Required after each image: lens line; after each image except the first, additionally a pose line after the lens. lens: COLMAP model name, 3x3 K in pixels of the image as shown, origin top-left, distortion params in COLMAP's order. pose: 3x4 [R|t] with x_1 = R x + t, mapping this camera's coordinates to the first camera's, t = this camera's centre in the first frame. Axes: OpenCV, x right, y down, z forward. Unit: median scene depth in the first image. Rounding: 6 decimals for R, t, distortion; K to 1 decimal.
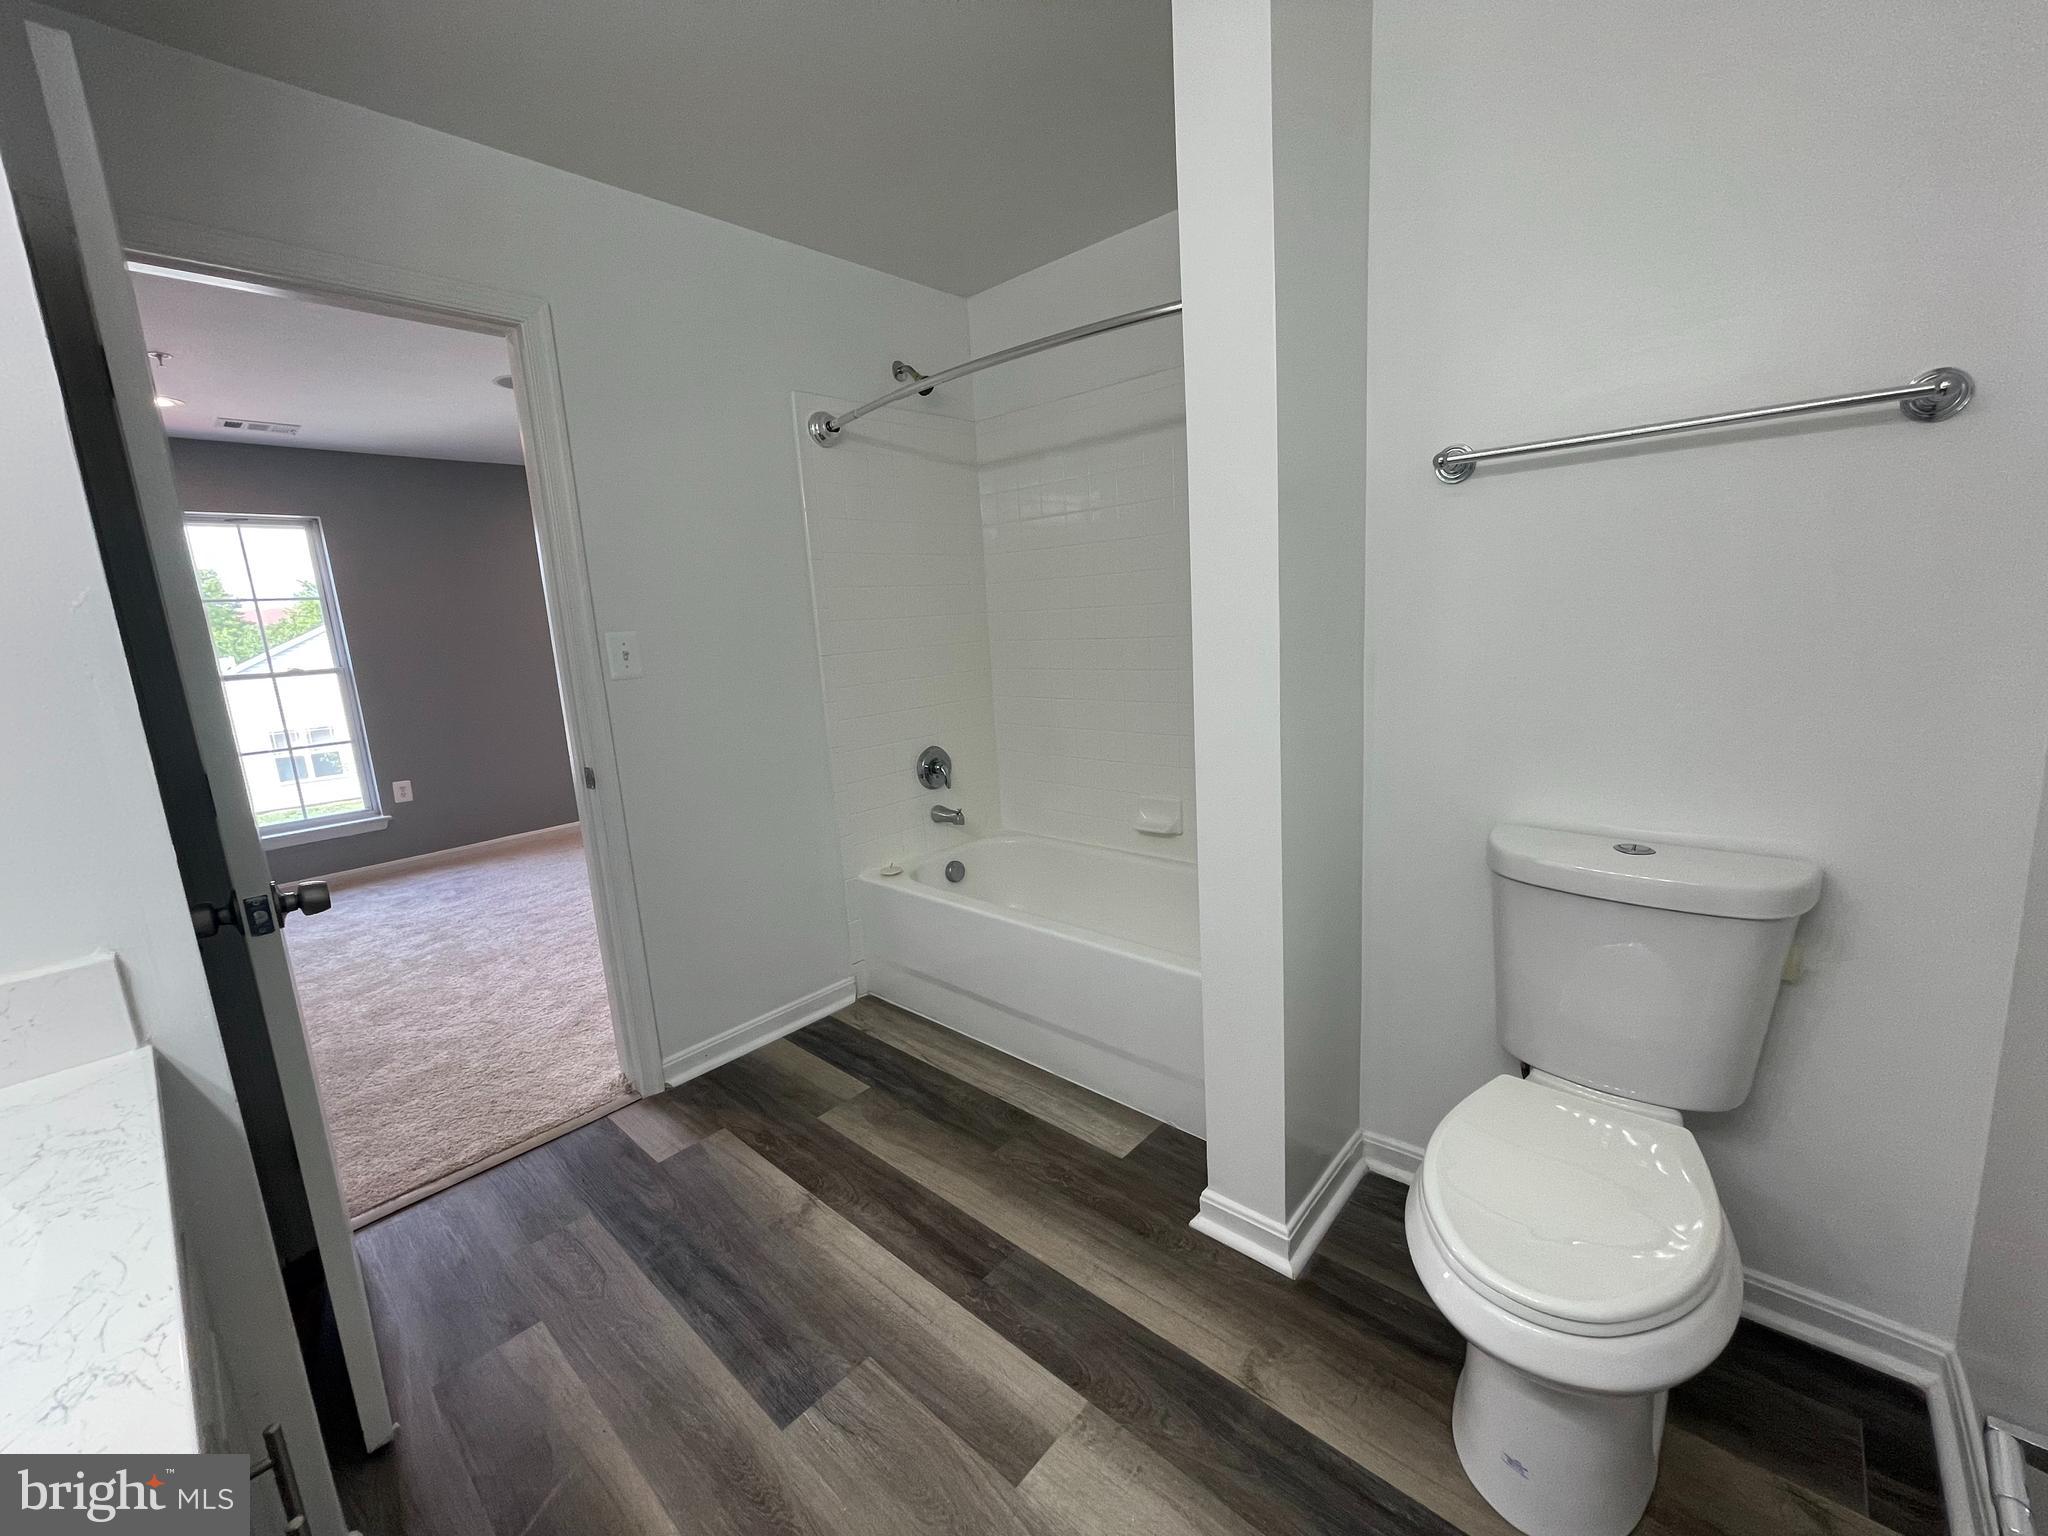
lens RADIAL K [[834.8, 0, 1015.2], [0, 834.8, 767.1], [0, 0, 1]] dist [0.001368, 0.000242]
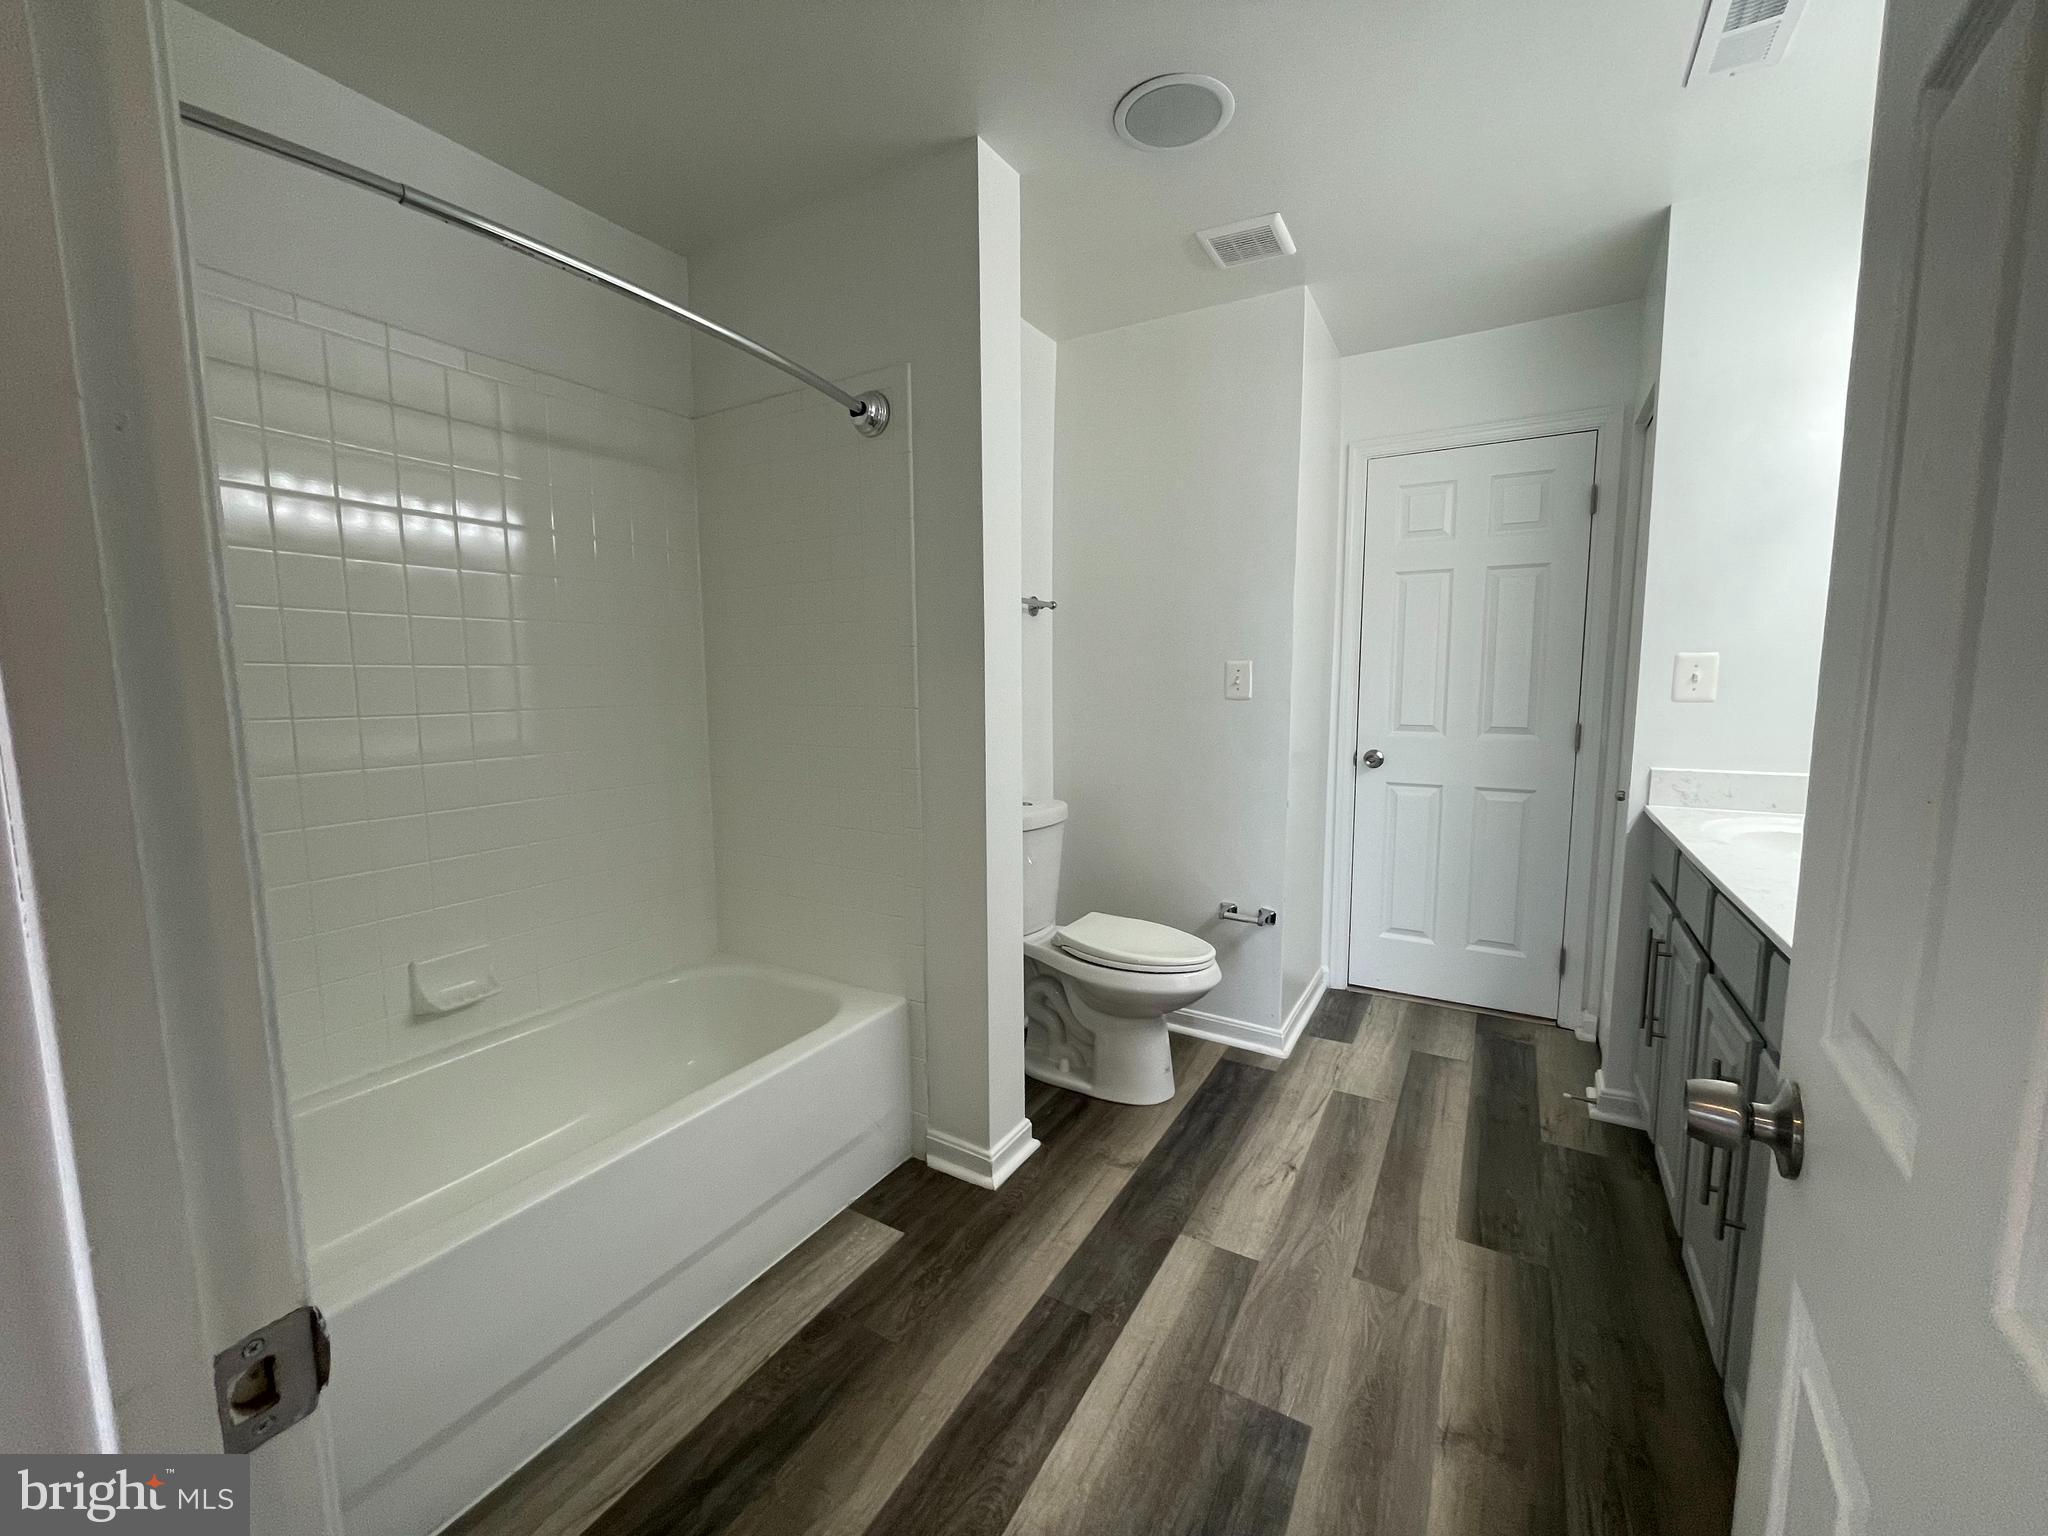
lens RADIAL K [[818.3, 0, 1024.0], [0, 818.3, 768.0], [0, 0, 1]] dist [0.001752, 0.000342]
pose [[-0.209832, -0.042969, 0.976793, -0.869787], [0.196191, 0.976864, 0.085117, -0.117379], [-0.957851, 0.209499, -0.196547, 1.029271]]
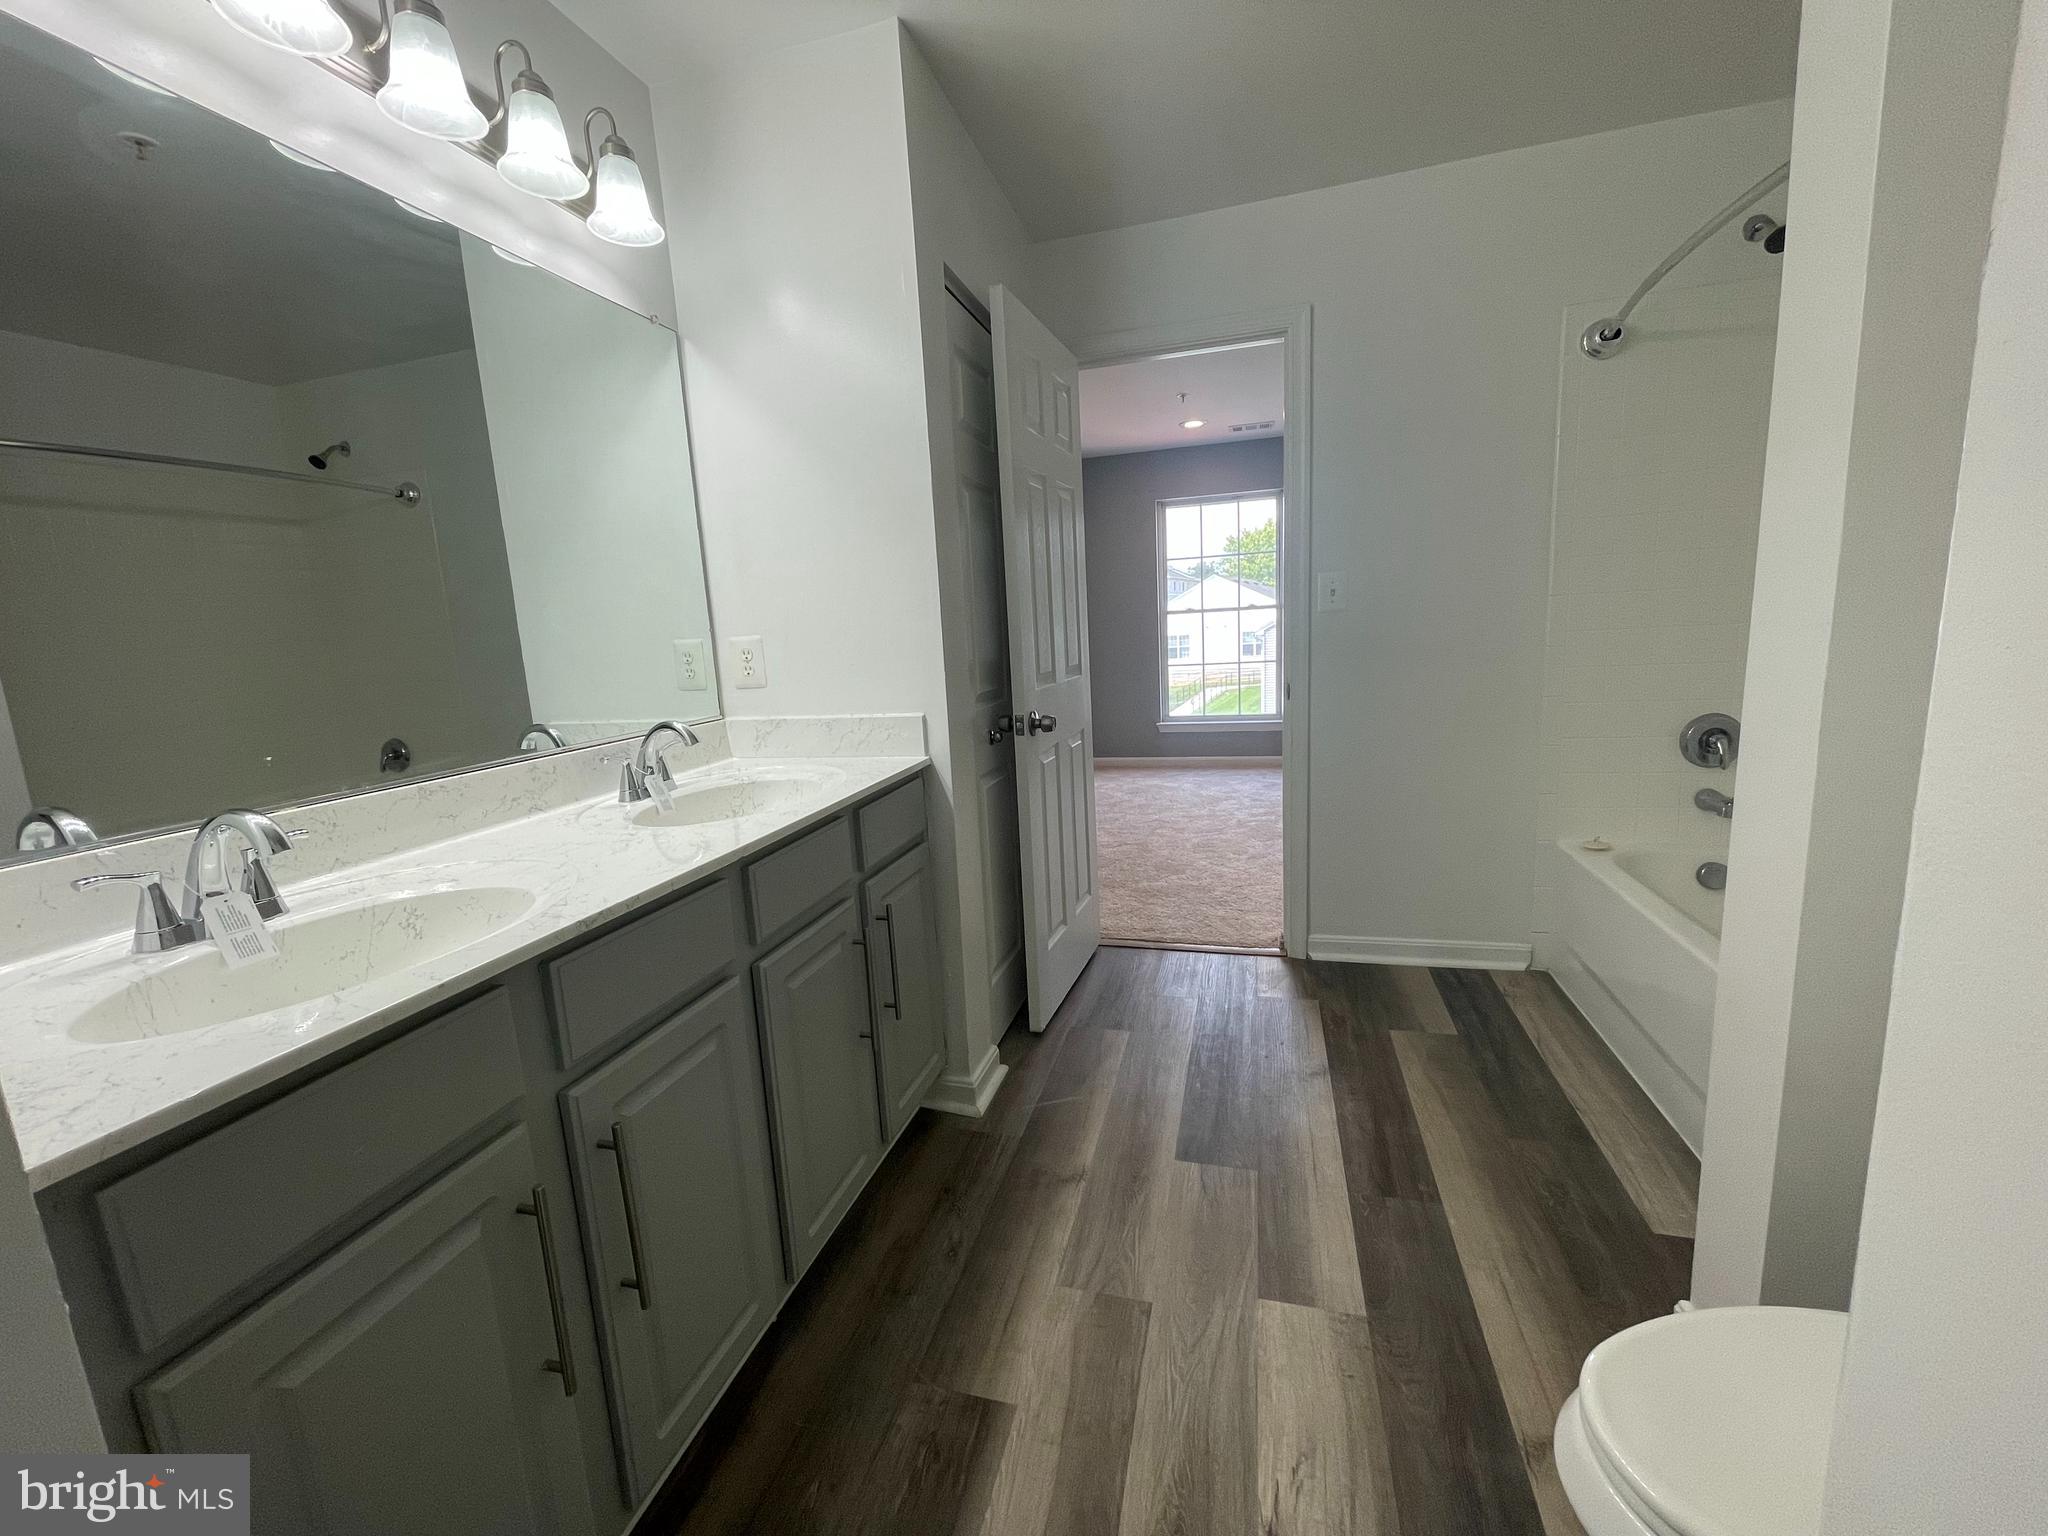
lens RADIAL K [[834.8, 0, 1015.2], [0, 834.8, 767.1], [0, 0, 1]] dist [0.001368, 0.000242]
pose [[0.450263, 0.188526, -0.872766, 0.509227], [-0.134340, 0.980633, 0.142519, 0.001229], [0.882732, 0.053076, 0.466870, 0.071943]]
